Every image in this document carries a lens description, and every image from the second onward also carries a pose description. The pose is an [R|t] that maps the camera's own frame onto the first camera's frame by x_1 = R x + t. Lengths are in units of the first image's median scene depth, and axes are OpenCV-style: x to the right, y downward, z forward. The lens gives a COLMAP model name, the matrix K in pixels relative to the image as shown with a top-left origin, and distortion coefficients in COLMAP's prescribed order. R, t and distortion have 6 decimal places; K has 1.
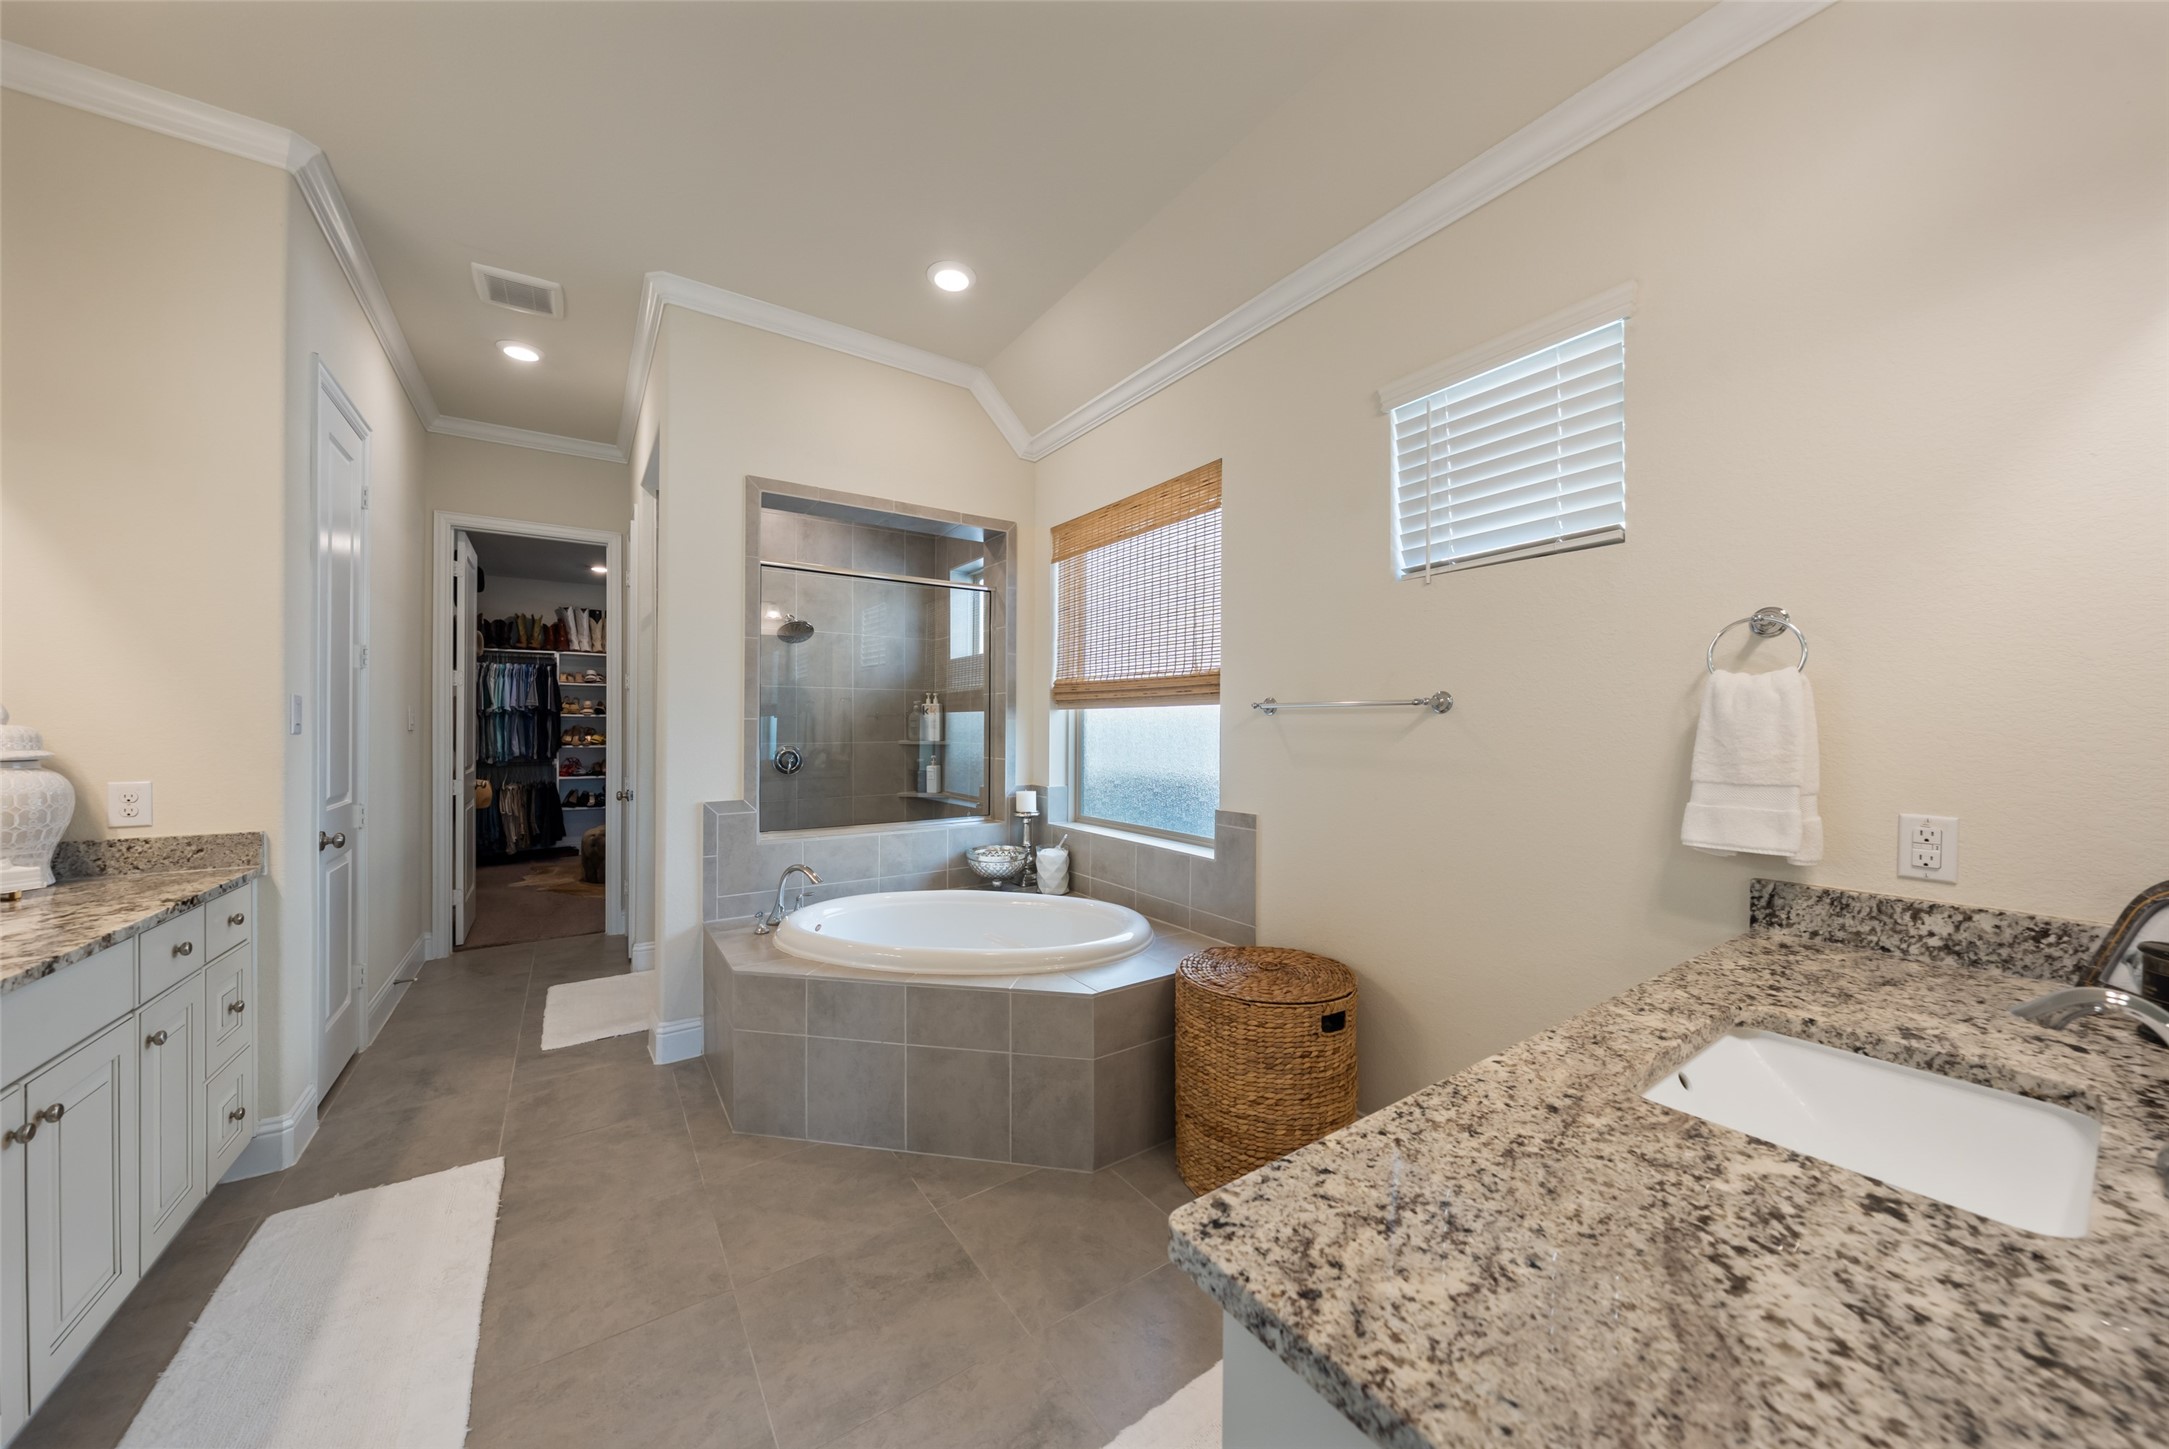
lens RADIAL K [[747.0, 0, 1085.9], [0, 747.0, 729.6], [0, 0, 1]] dist [-0.006383, 0.000578]
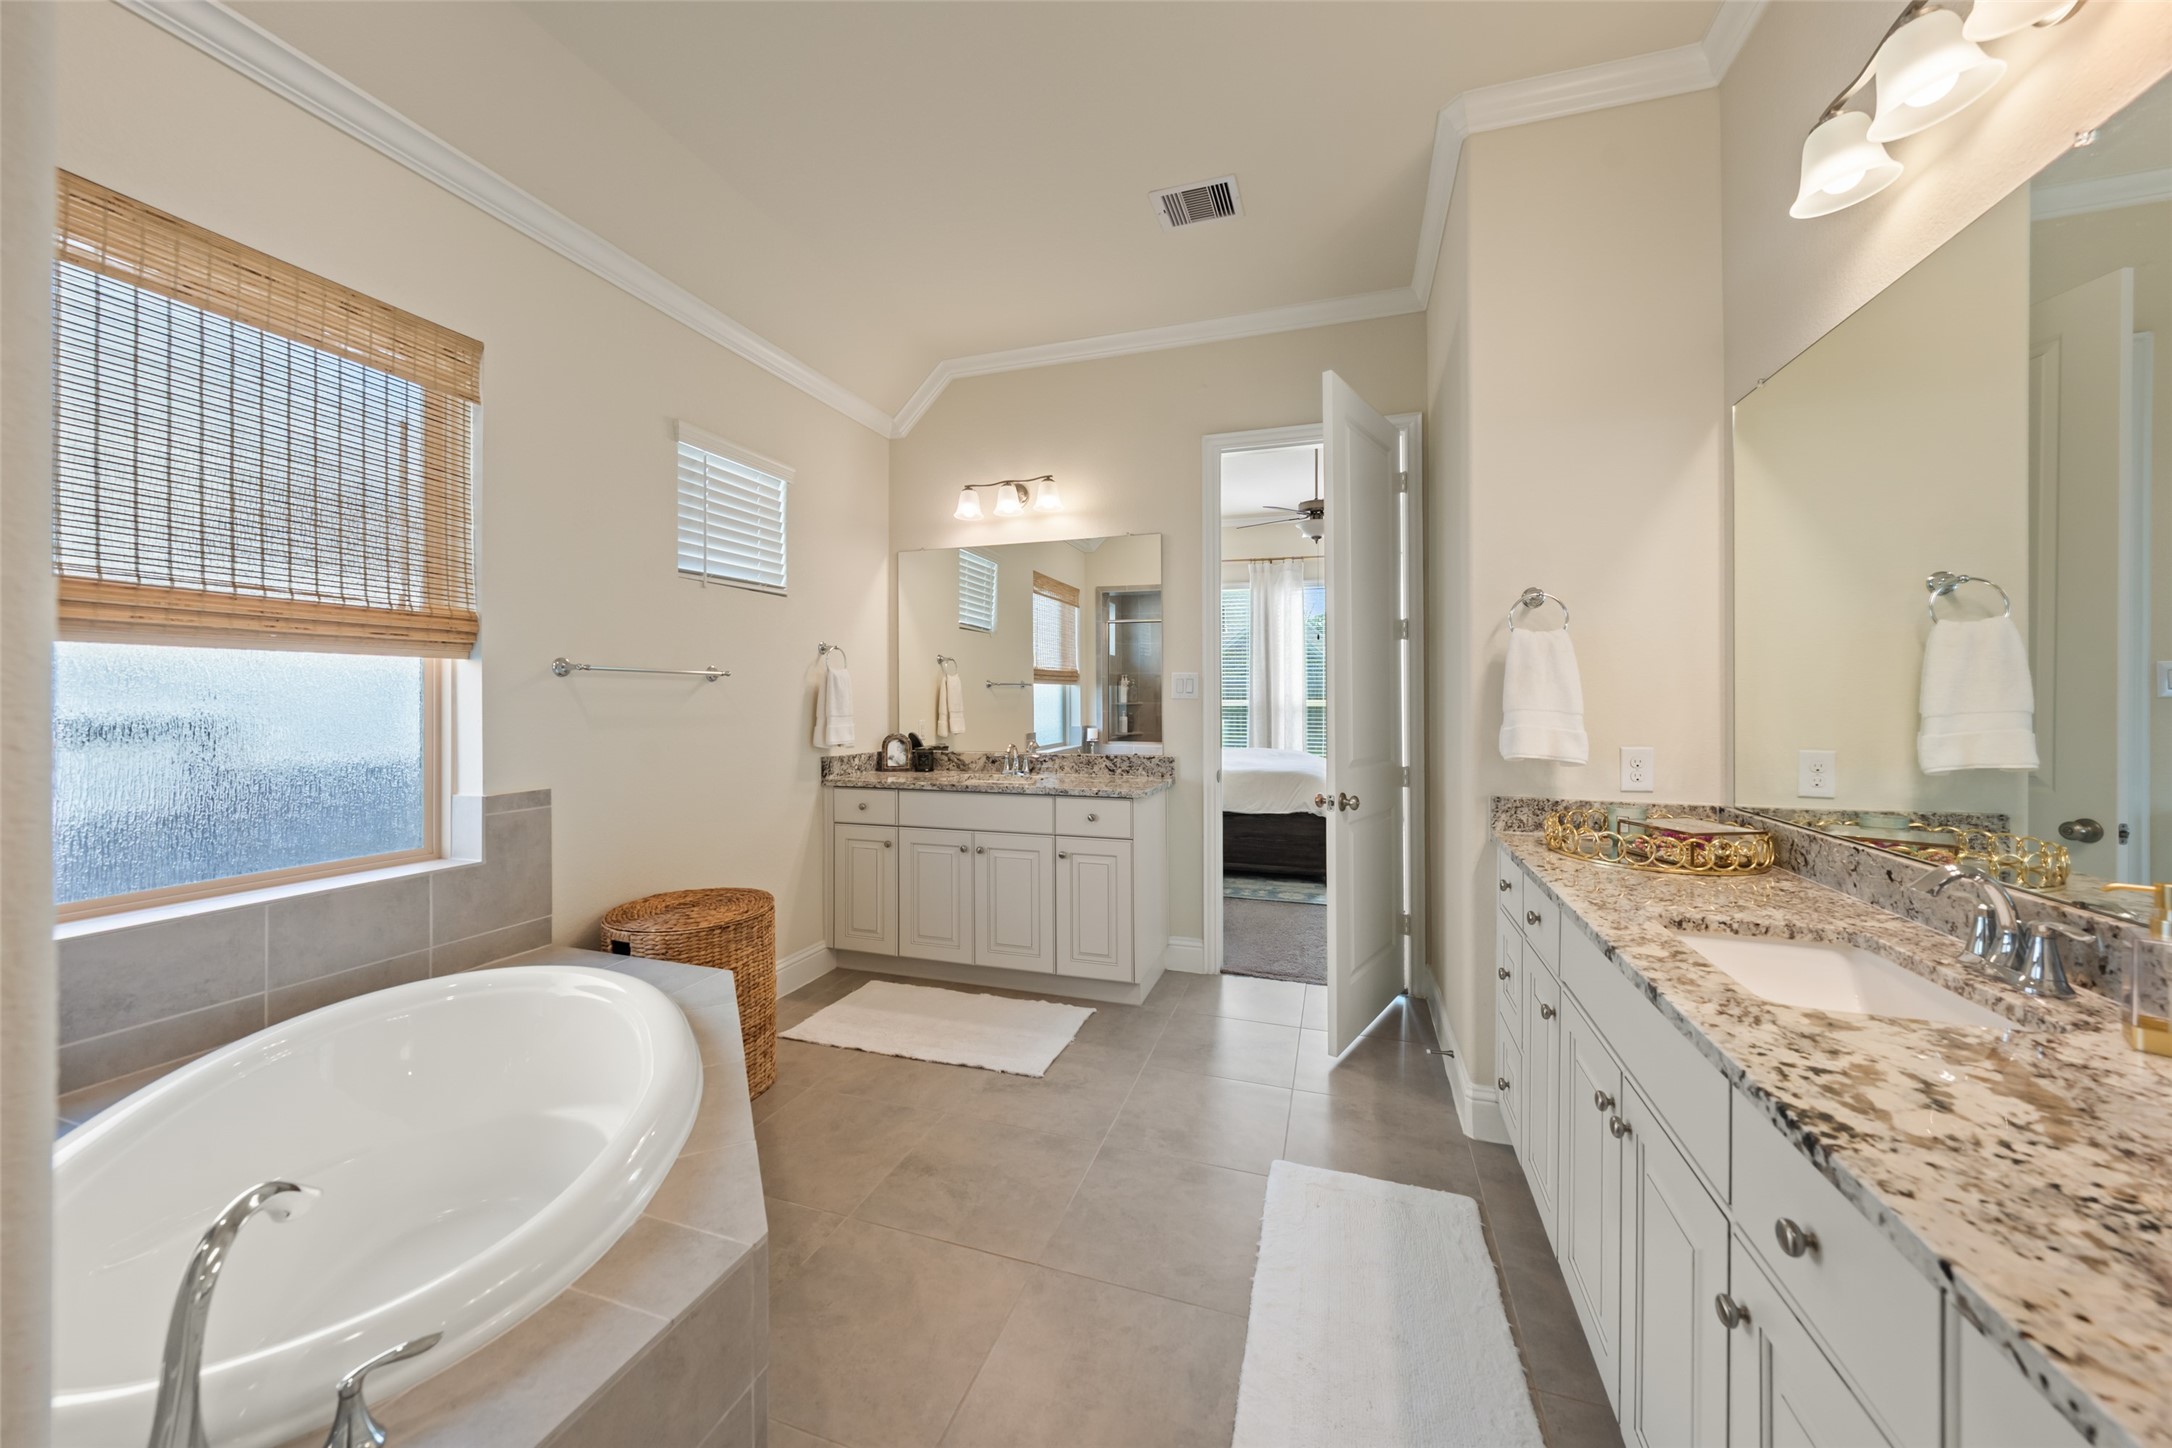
lens RADIAL K [[773.4, 0, 1093.9], [0, 773.4, 694.9], [0, 0, 1]] dist [-0.001868, -0.000014]
pose [[-0.613983, 0.002455, 0.789315, -0.903900], [0.003913, 0.999992, -0.000067, 0.005364], [-0.789309, 0.003047, -0.613988, 1.067503]]
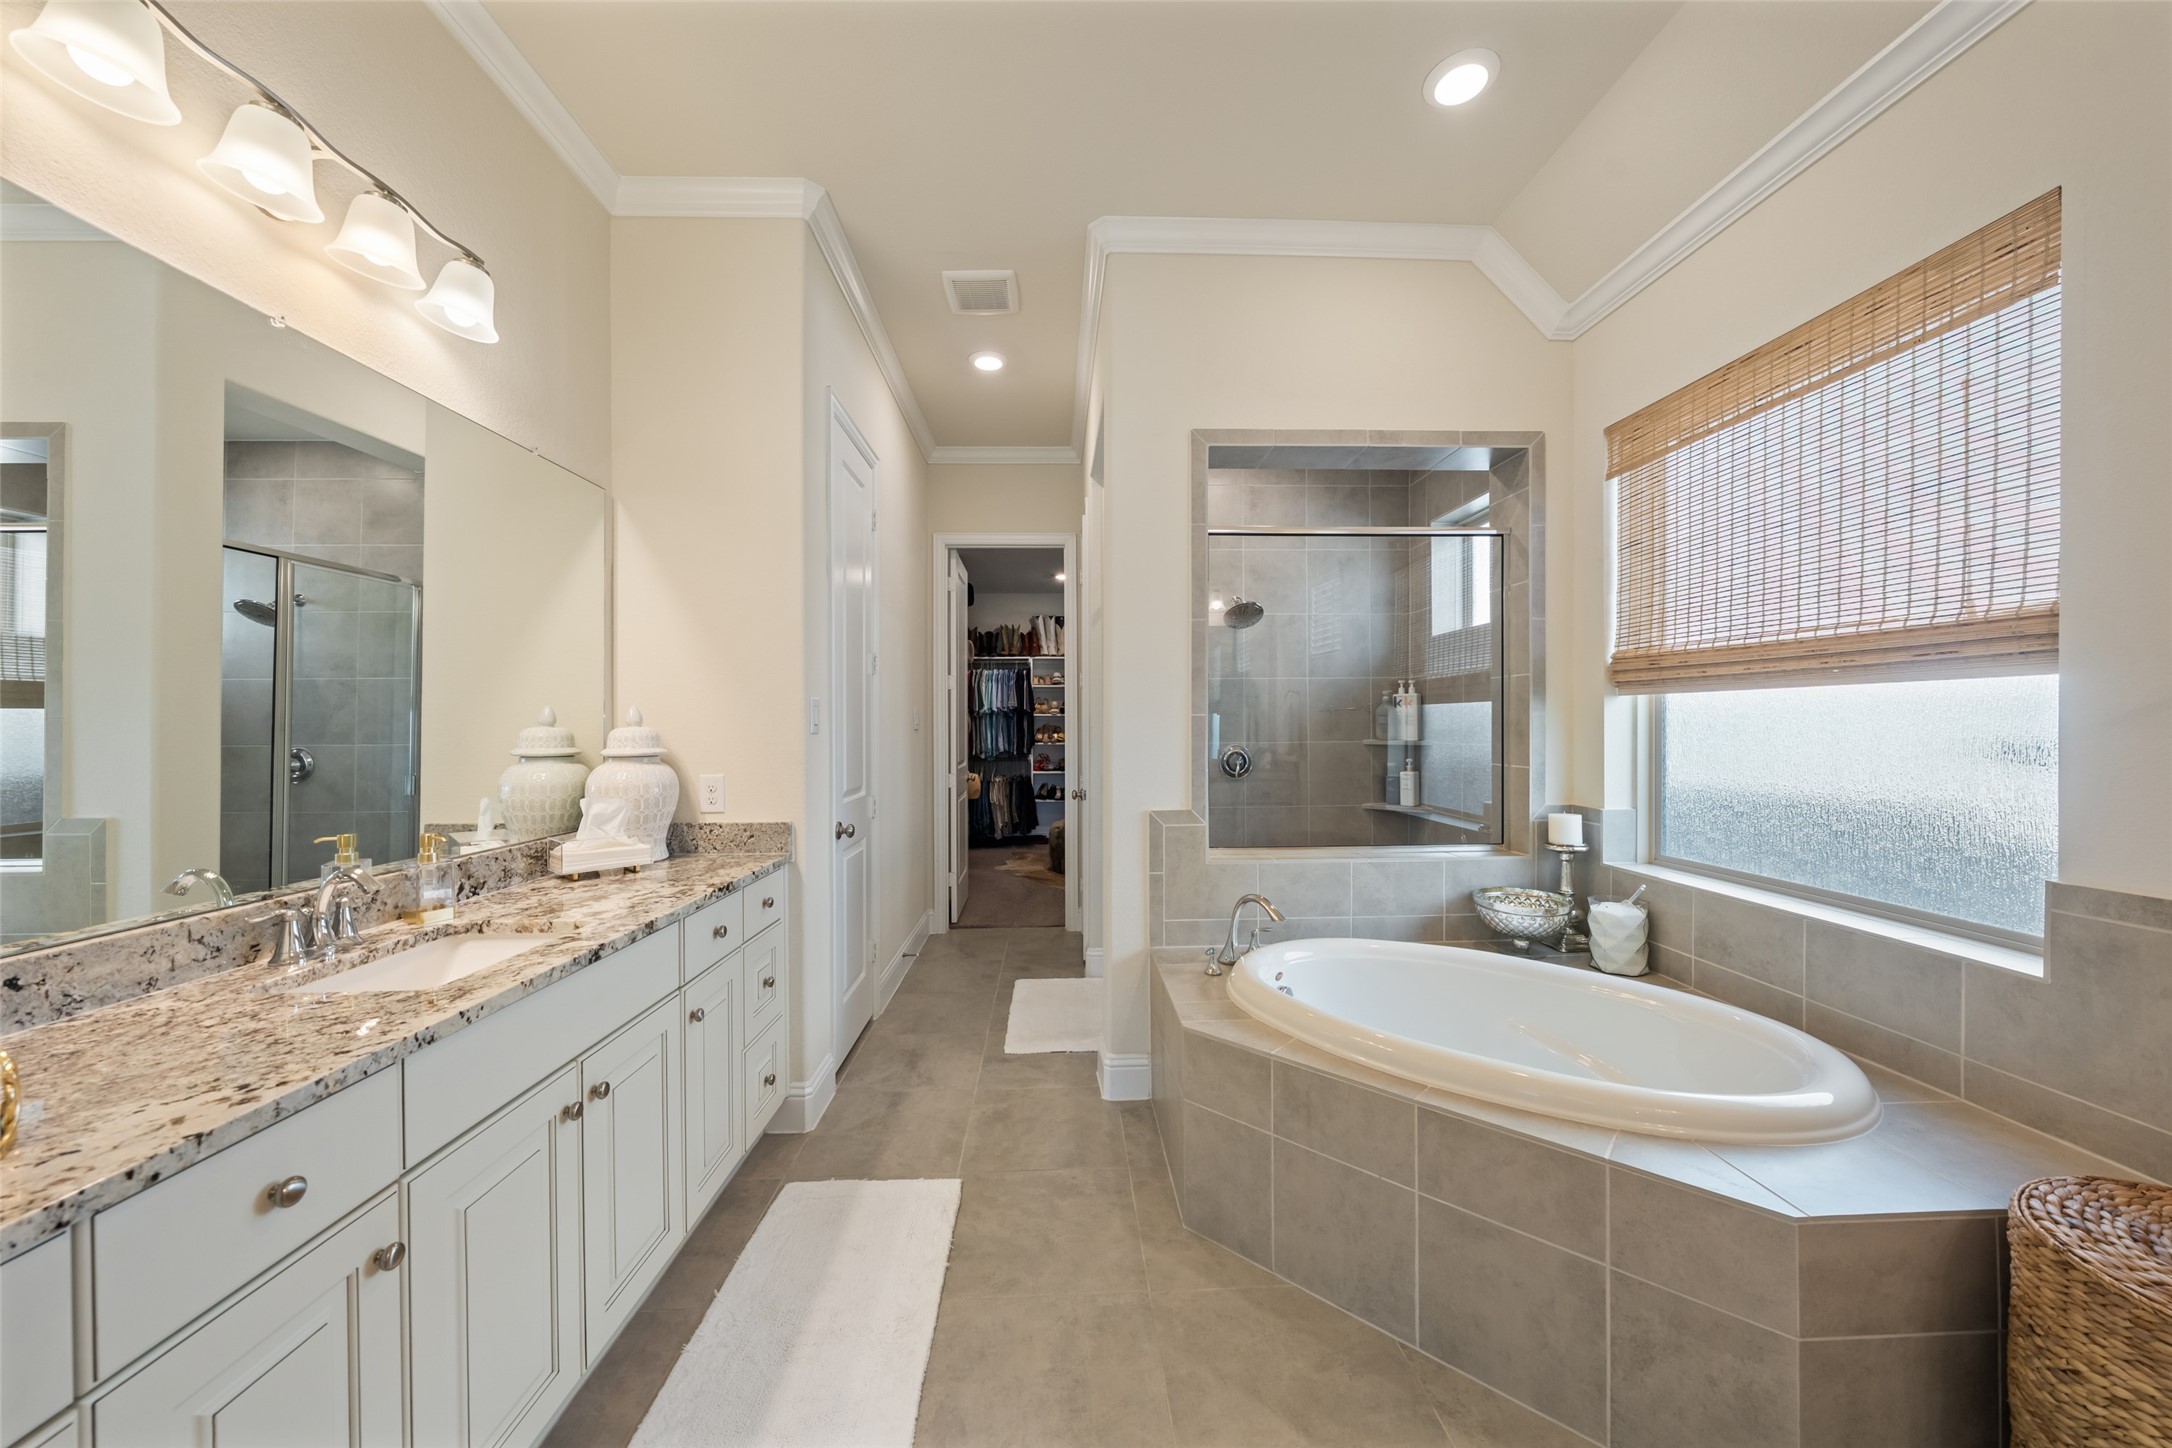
lens RADIAL K [[773.4, 0, 1082.7], [0, 773.4, 725.0], [0, 0, 1]] dist [-0.001868, -0.000014]
pose [[0.845911, -0.006372, -0.533286, -0.109395], [0.005548, 0.999980, -0.003148, -0.001013], [0.533295, -0.000296, 0.845929, 0.220990]]
